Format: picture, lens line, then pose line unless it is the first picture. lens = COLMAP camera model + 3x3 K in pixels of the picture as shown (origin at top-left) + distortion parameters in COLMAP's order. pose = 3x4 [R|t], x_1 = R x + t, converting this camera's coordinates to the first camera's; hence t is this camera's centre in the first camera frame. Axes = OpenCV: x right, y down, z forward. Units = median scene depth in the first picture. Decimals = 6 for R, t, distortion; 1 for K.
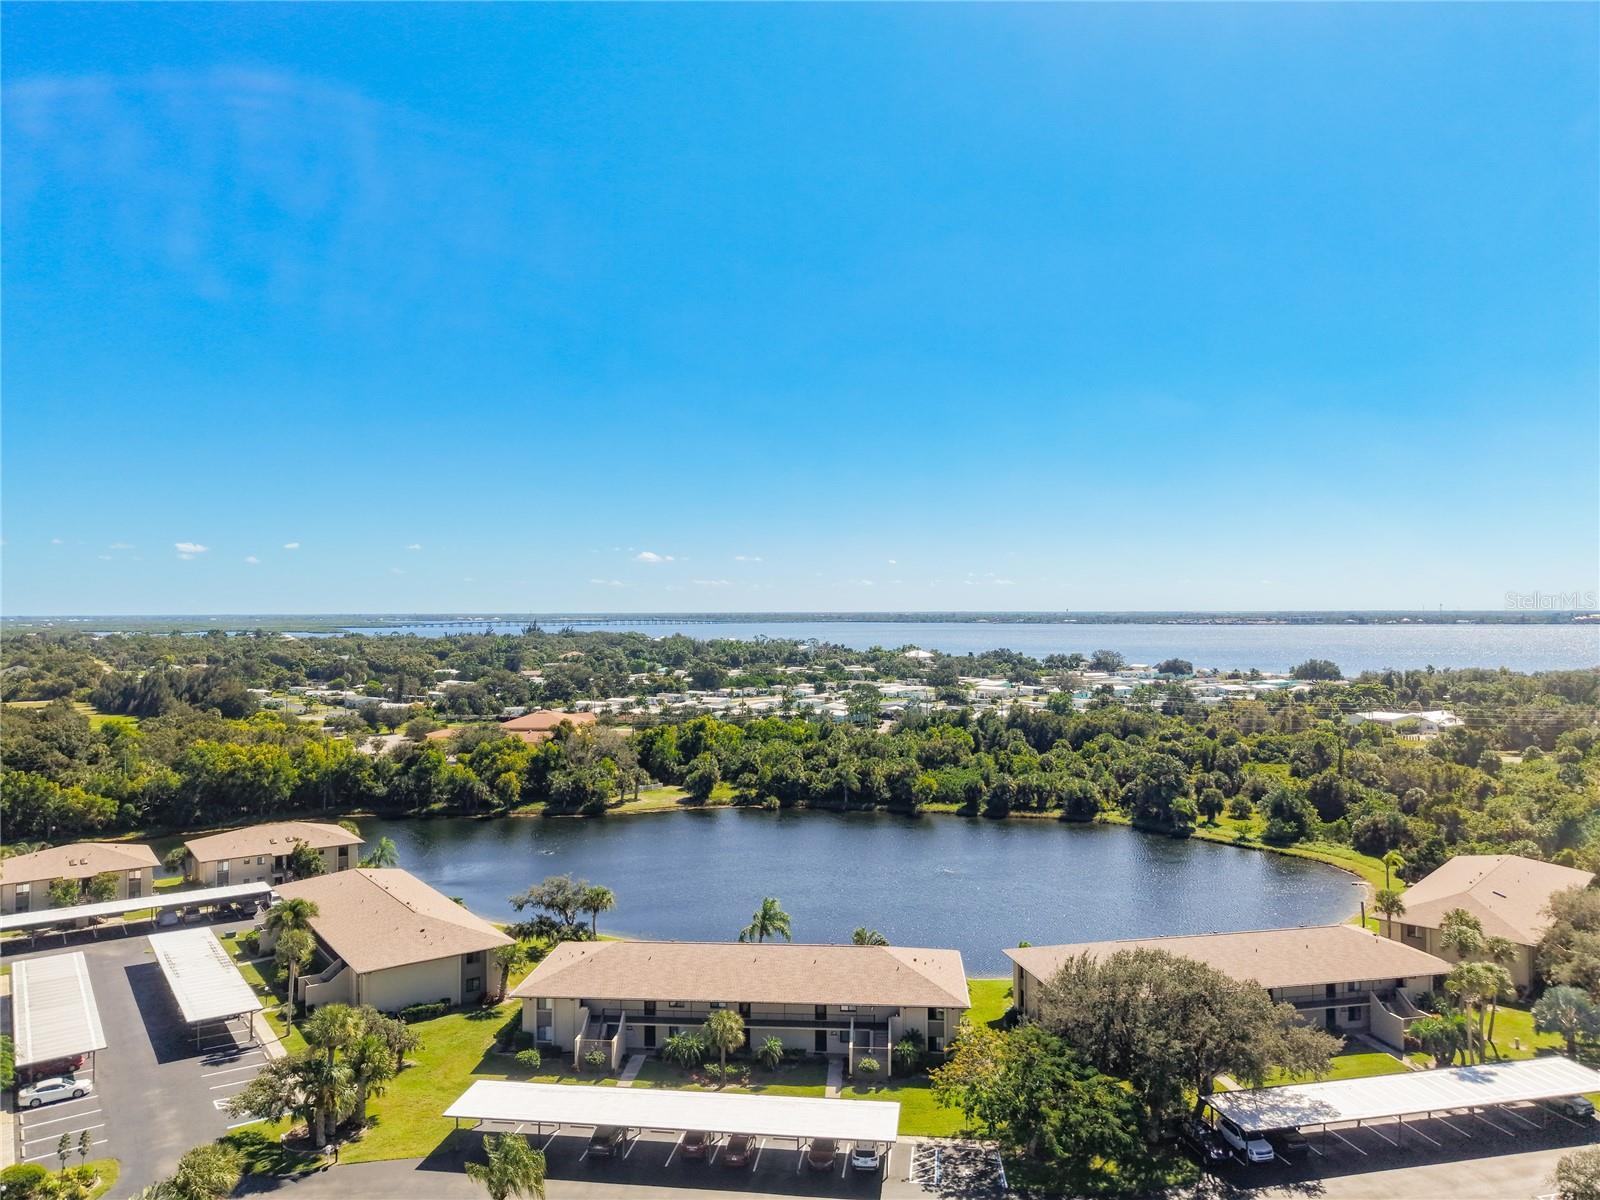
lens RADIAL K [[1100.5, 0, 795.6], [0, 1100.5, 571.4], [0, 0, 1]] dist [0.031800, -0.046096]
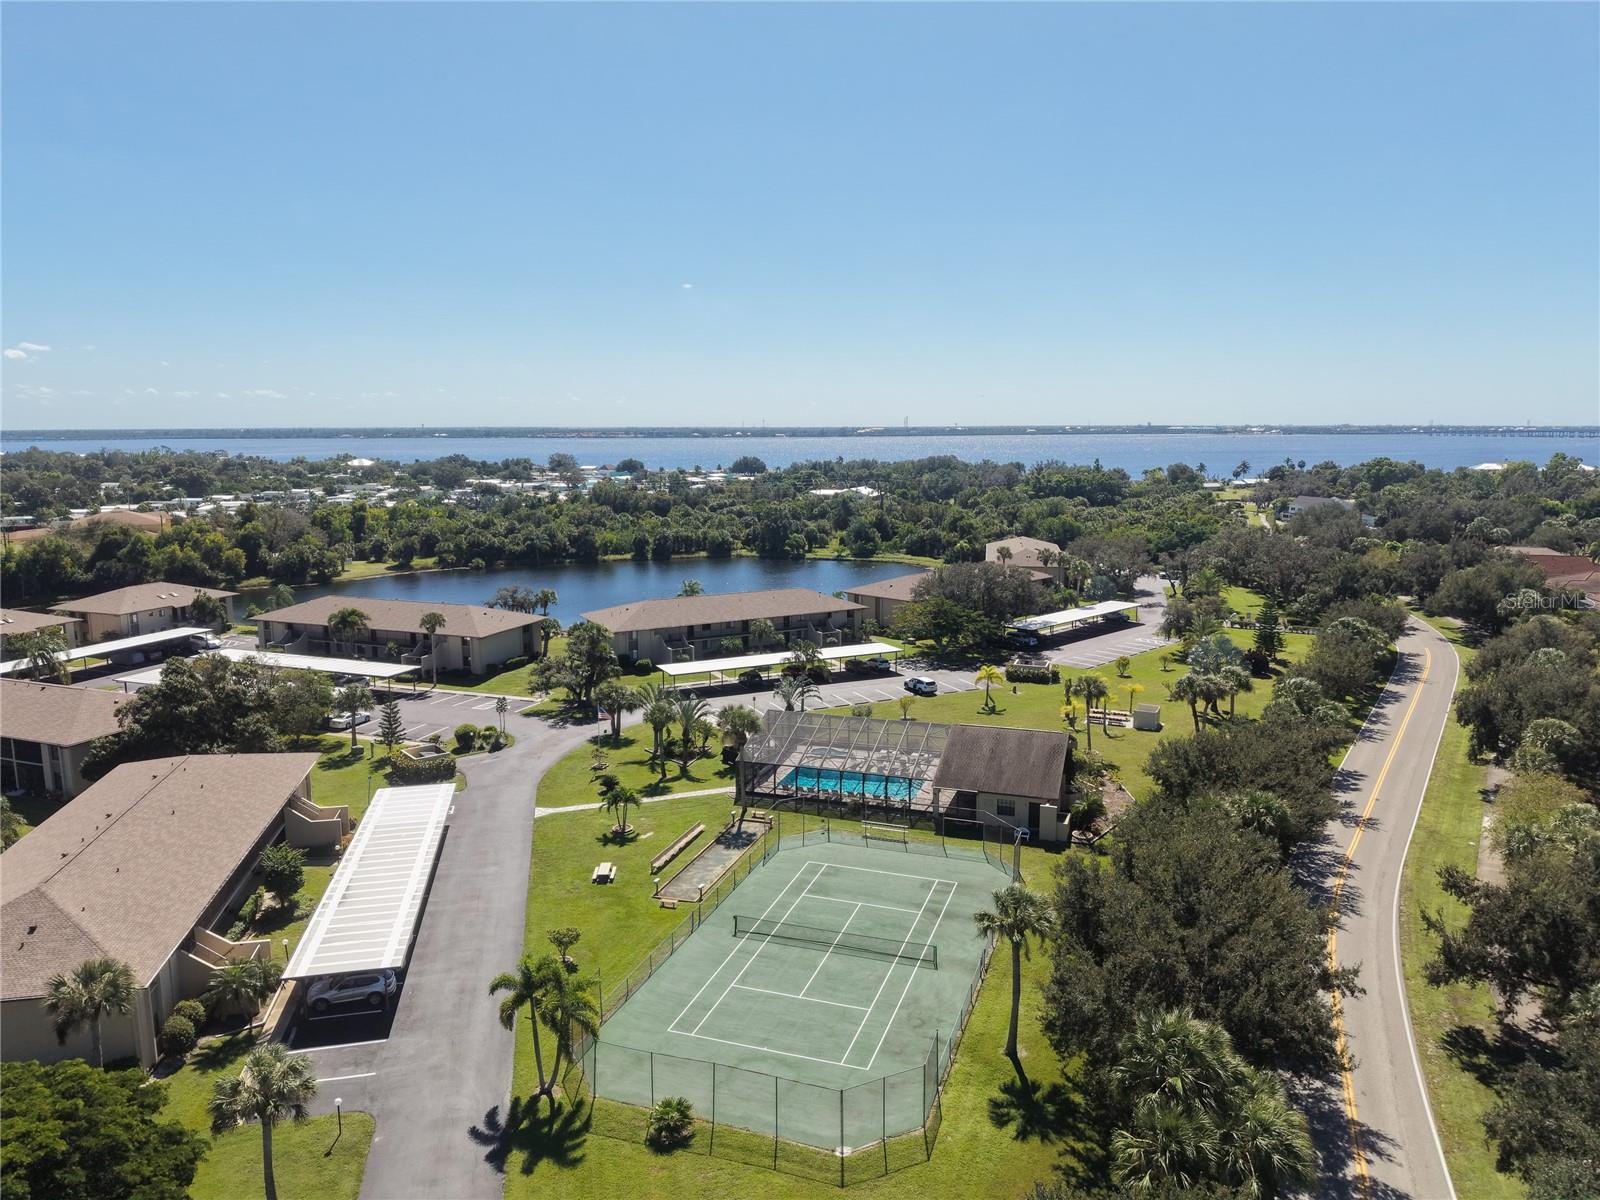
lens RADIAL K [[1106.1, 0, 795.6], [0, 1106.1, 602.0], [0, 0, 1]] dist [0.013368, -0.032258]
pose [[0.841183, -0.084891, 0.534046, -0.381594], [-0.018364, 0.982546, 0.185110, 0.027099], [-0.540439, -0.165519, 0.824942, -0.166975]]
